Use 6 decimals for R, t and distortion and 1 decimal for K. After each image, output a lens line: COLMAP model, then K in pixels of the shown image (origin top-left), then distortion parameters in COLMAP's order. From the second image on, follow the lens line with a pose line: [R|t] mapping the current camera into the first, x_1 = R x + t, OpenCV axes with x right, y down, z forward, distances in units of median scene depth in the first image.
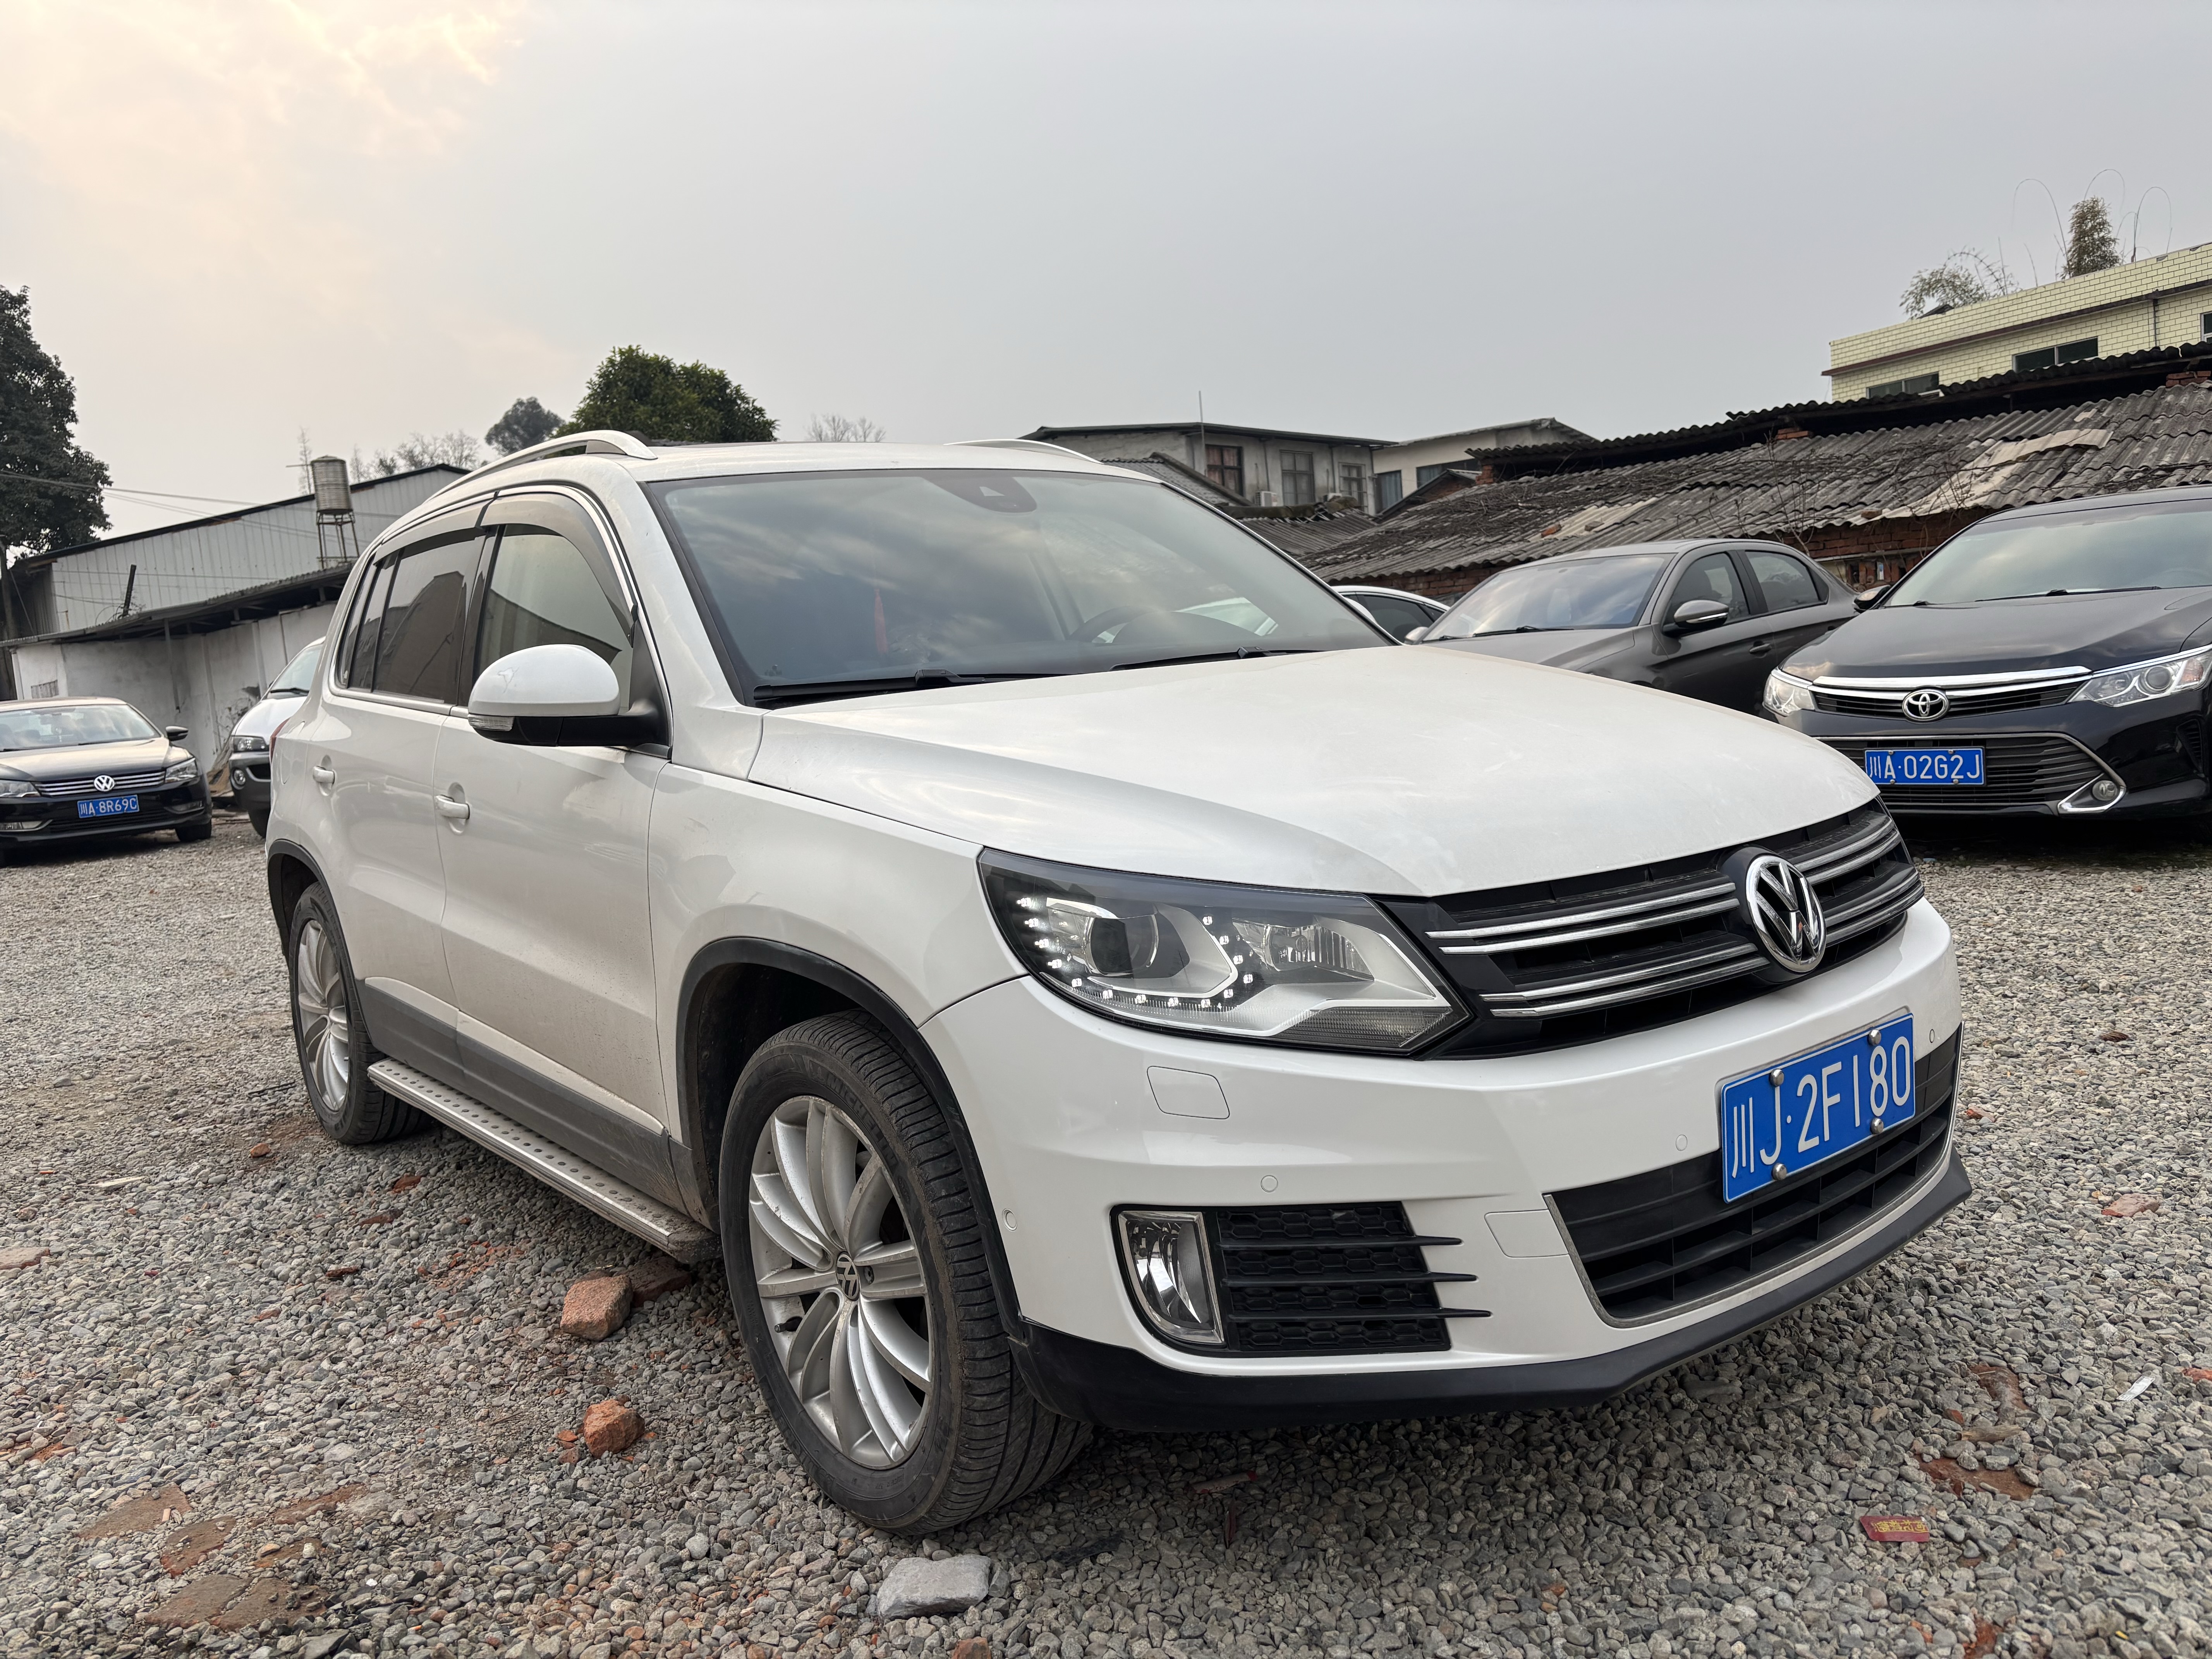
lens RADIAL K [[1661.6, 0, 1106.0], [0, 1661.6, 829.5], [0, 0, 1]] dist [0.035983, -0.034548]
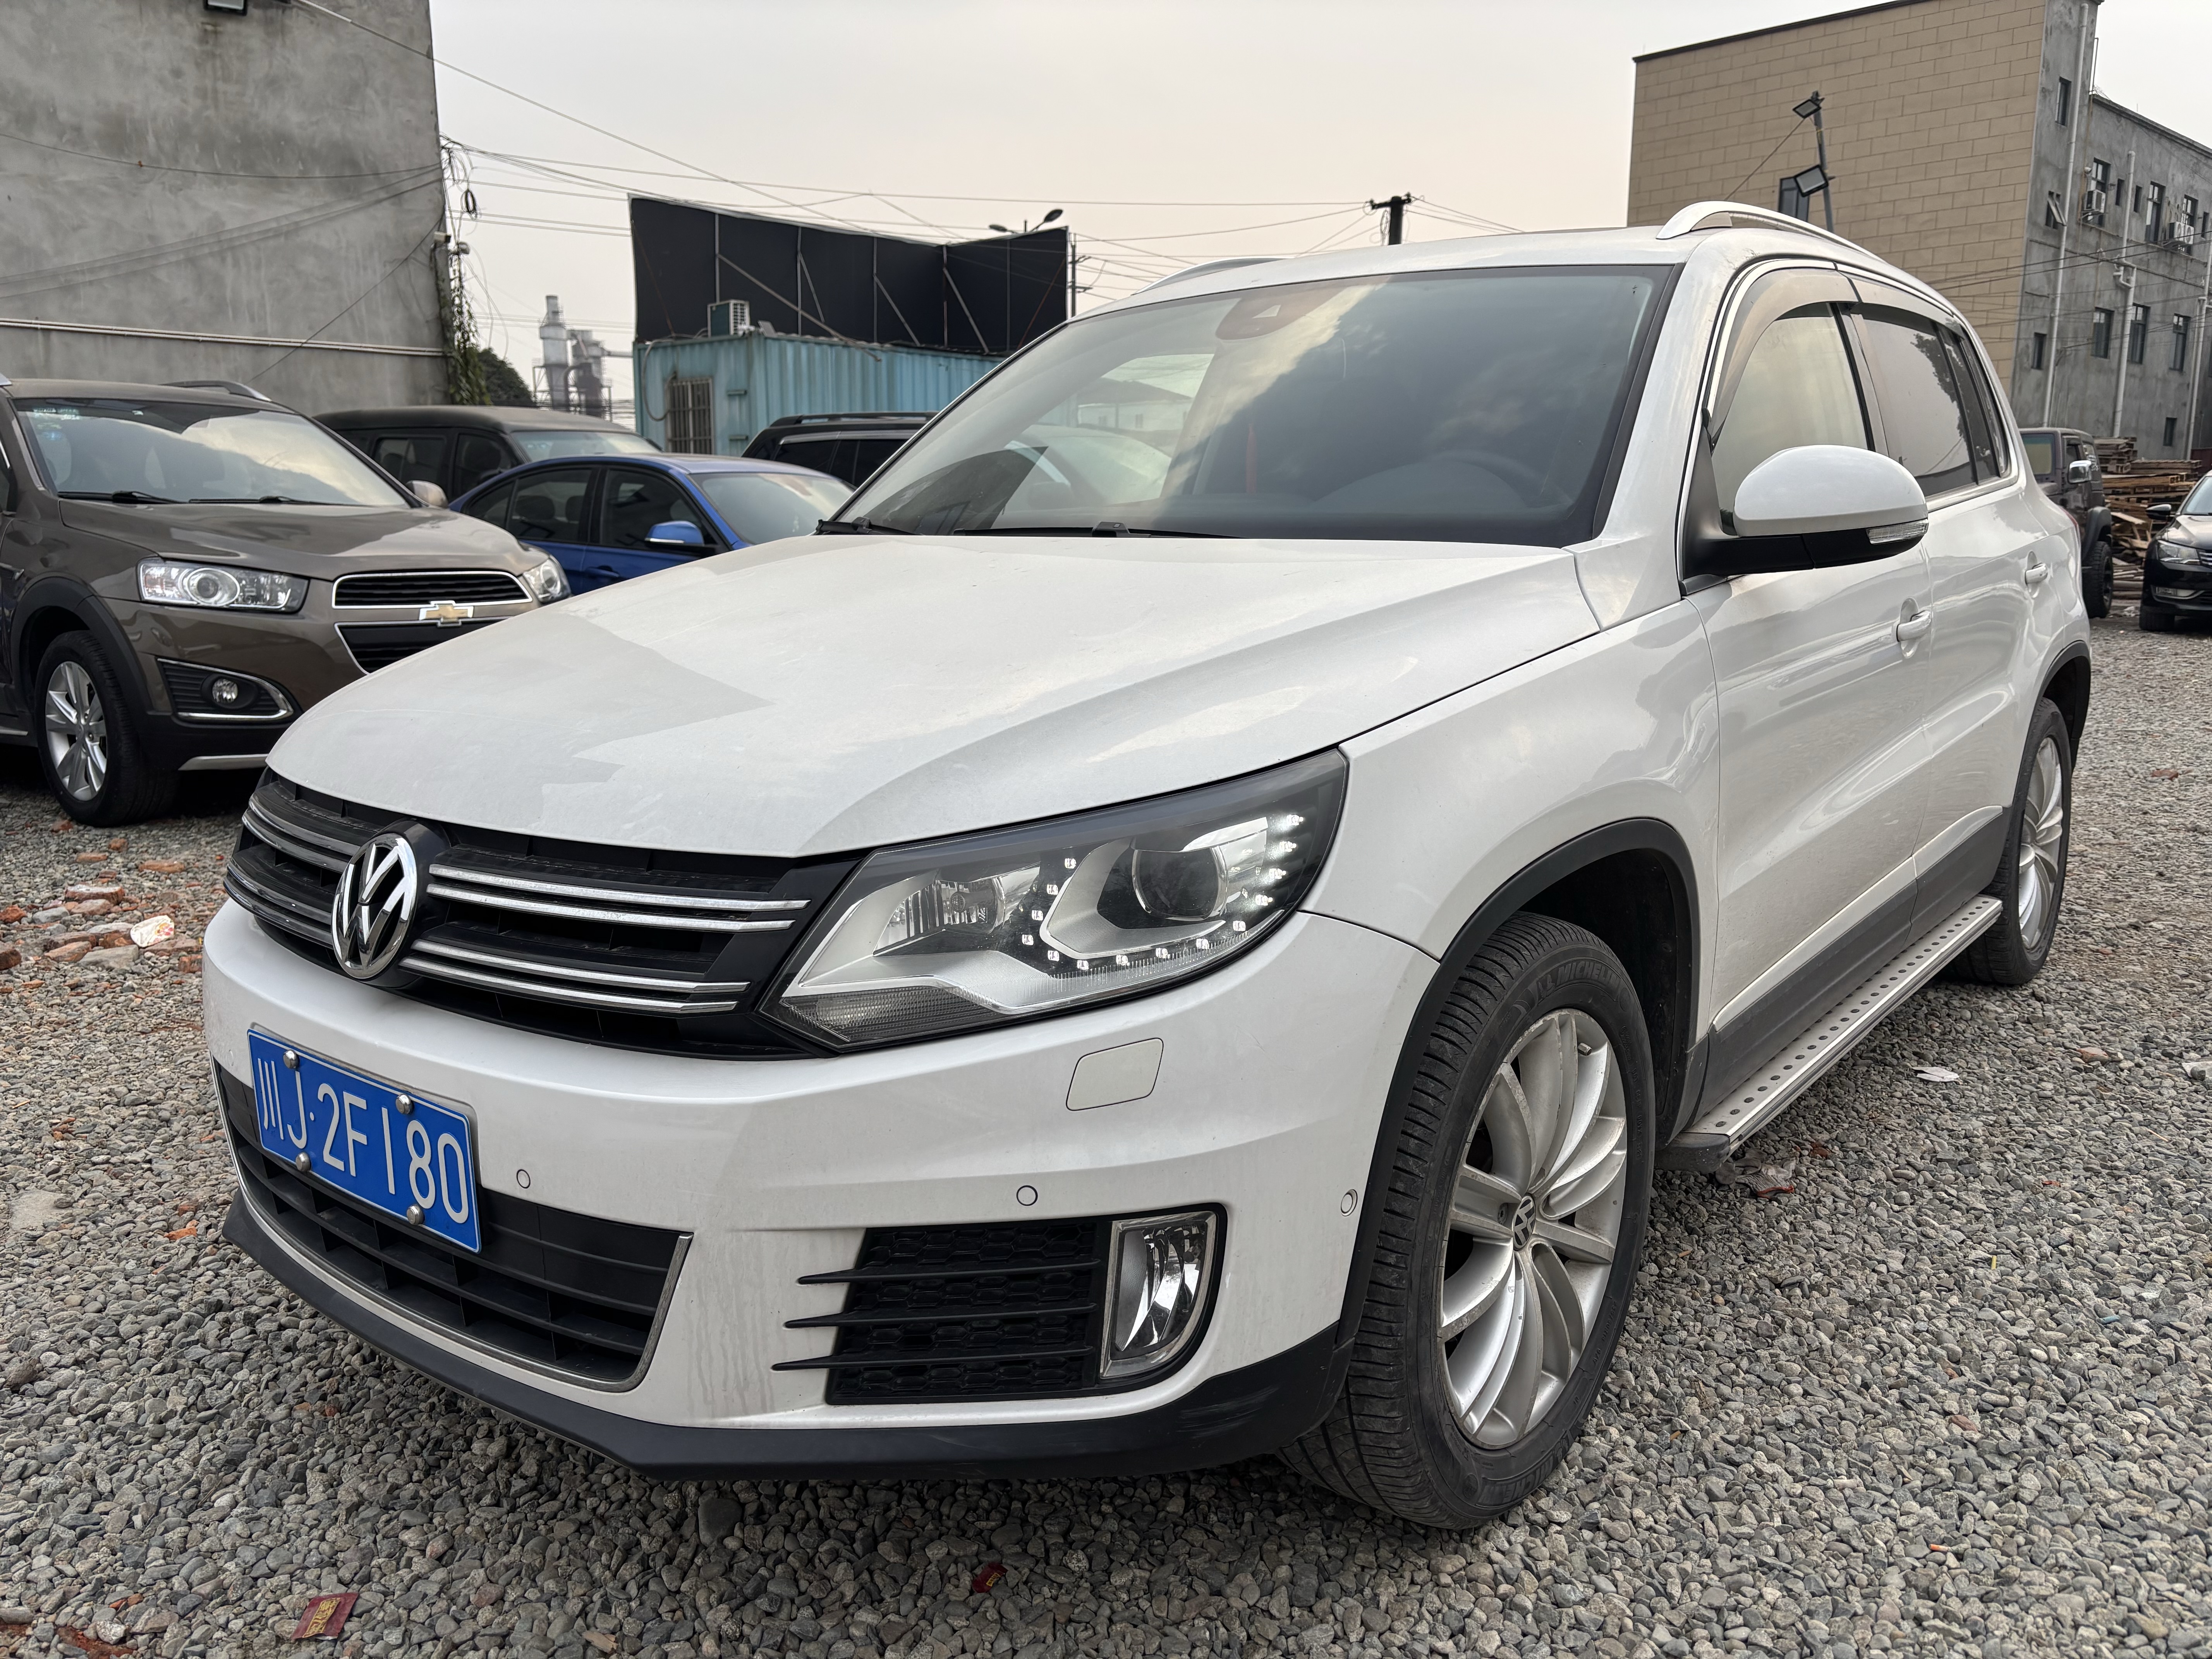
lens RADIAL K [[1660.7, 0, 1105.8], [0, 1660.7, 869.6], [0, 0, 1]] dist [0.028297, -0.050532]
pose [[0.222281, 0.279841, -0.933959, 1.208451], [-0.112788, 0.958873, 0.260462, -0.214676], [0.968437, 0.047444, 0.244702, 1.110144]]
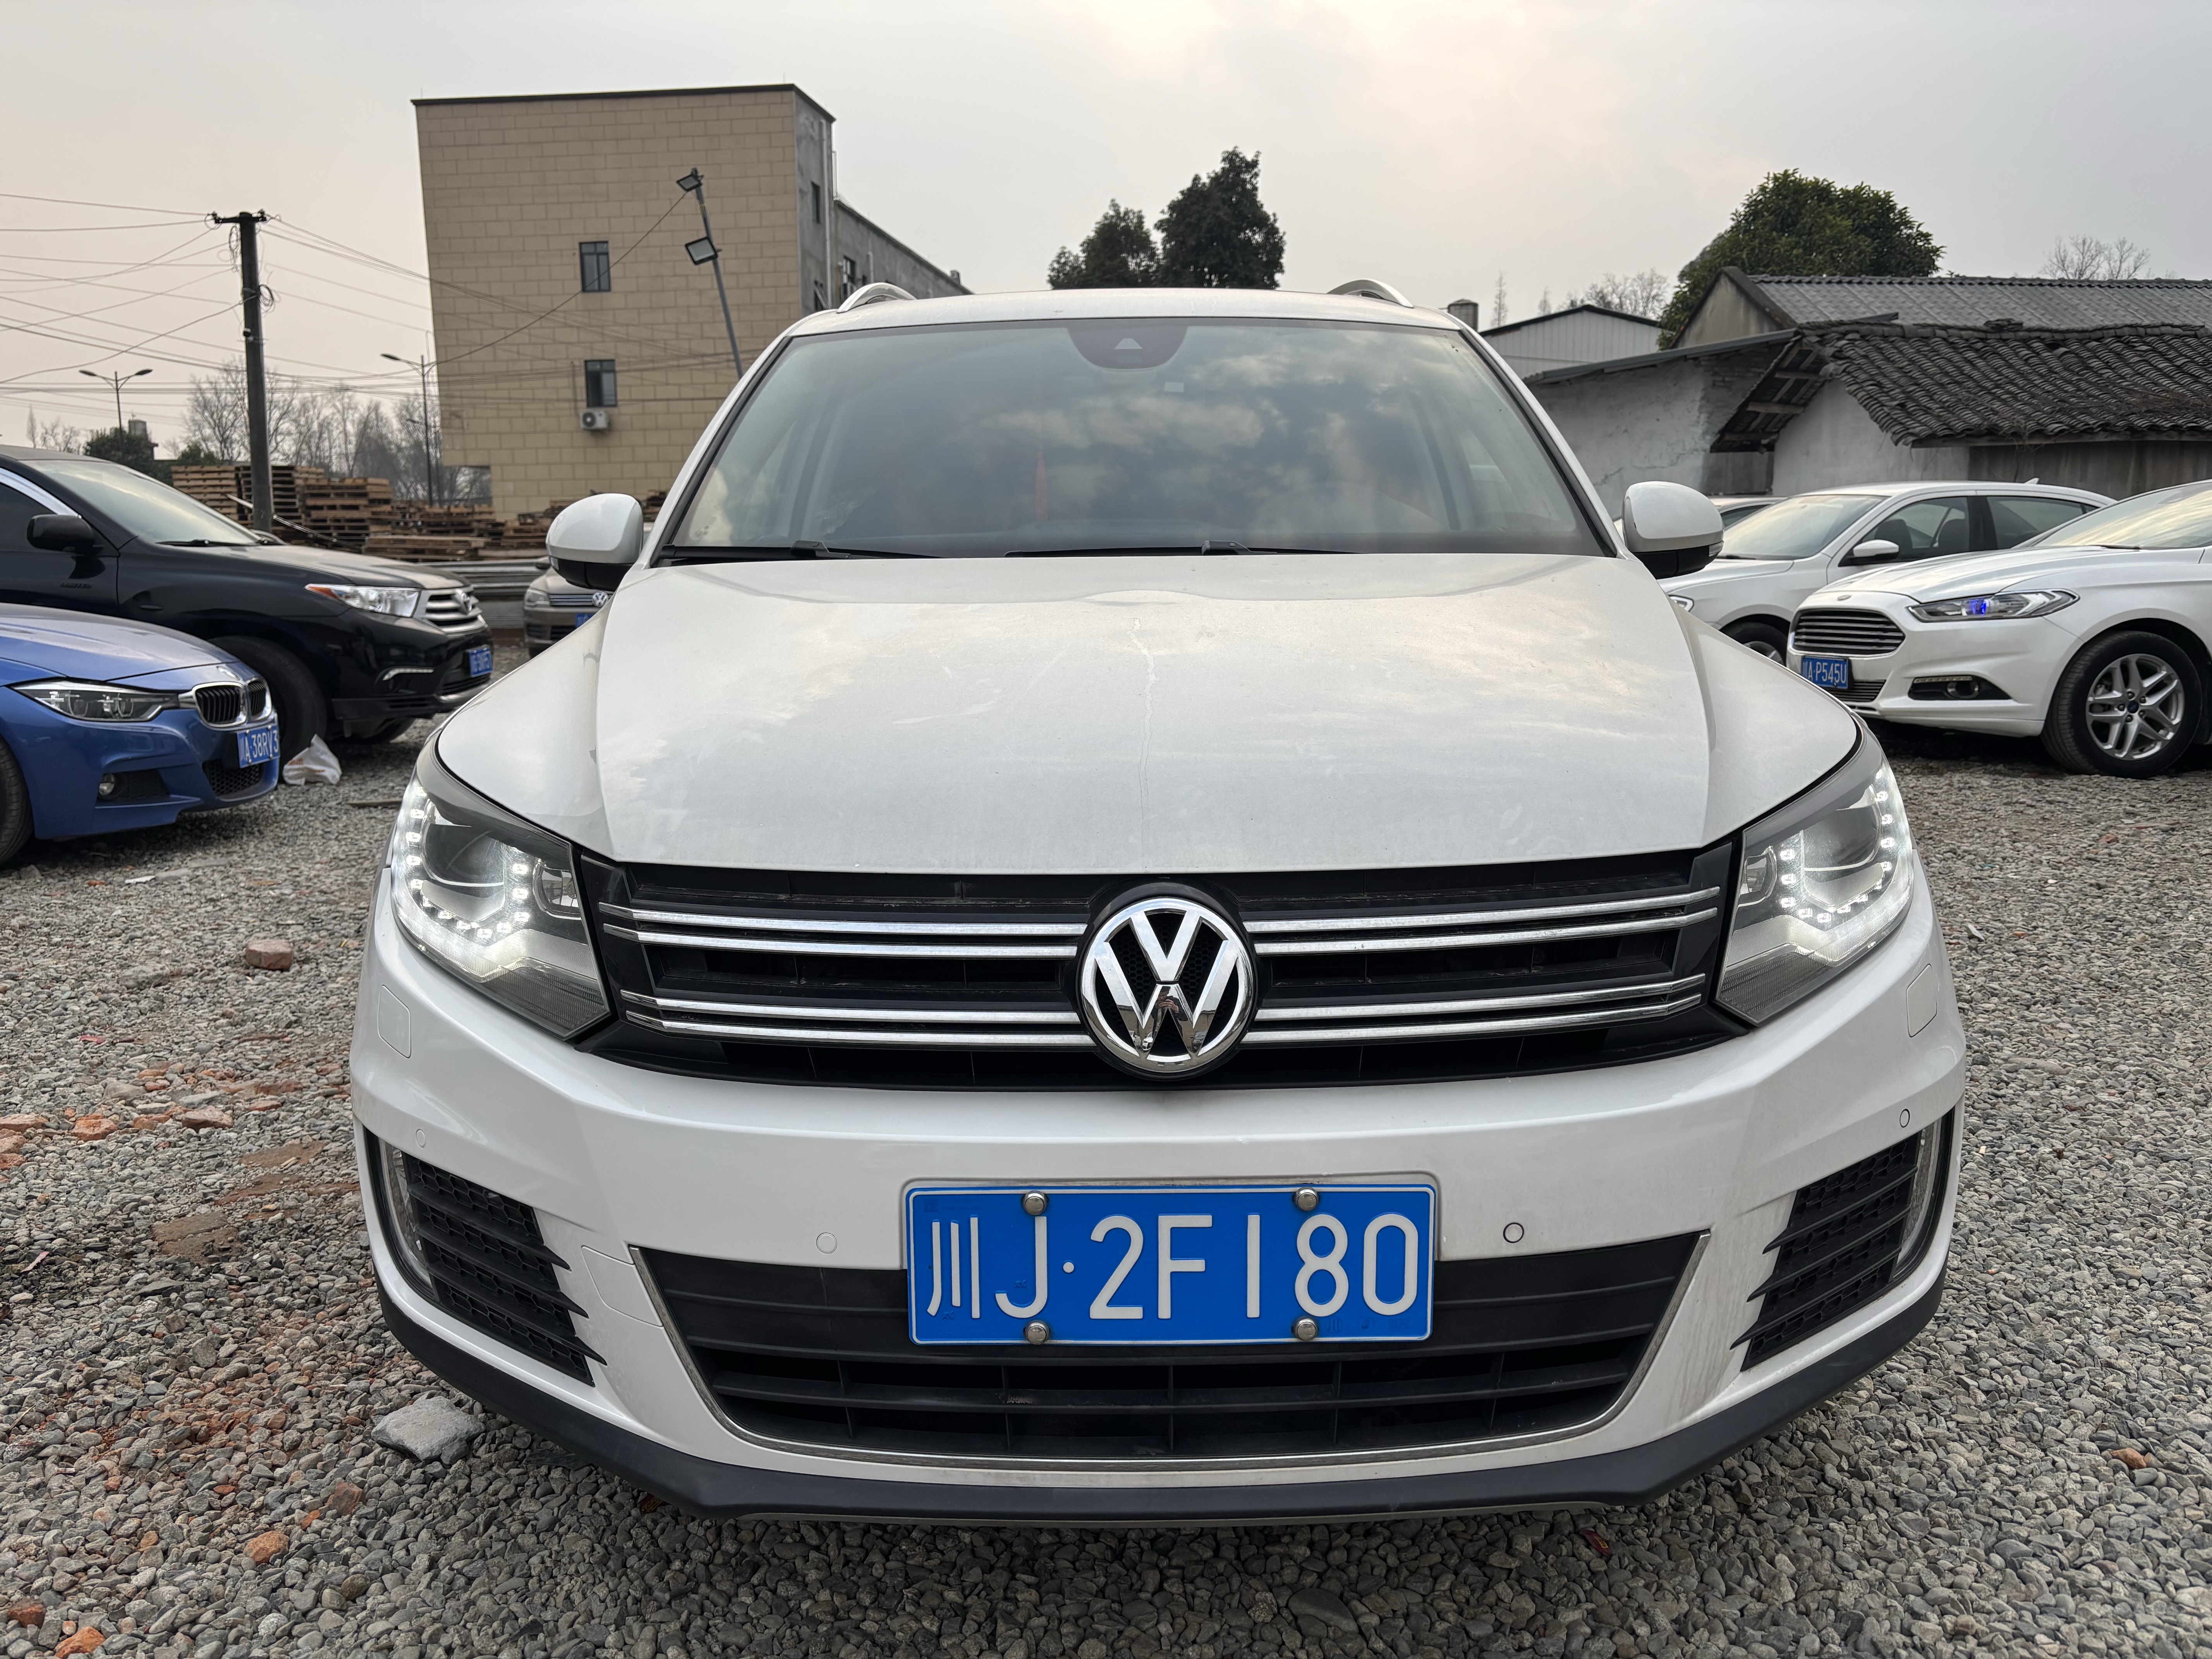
lens RADIAL K [[1661.6, 0, 1106.0], [0, 1661.6, 829.5], [0, 0, 1]] dist [0.035983, -0.034548]
pose [[0.788138, 0.172828, -0.590736, 0.754075], [-0.119067, 0.984450, 0.129159, -0.094852], [0.603872, -0.031458, 0.796460, 0.426804]]
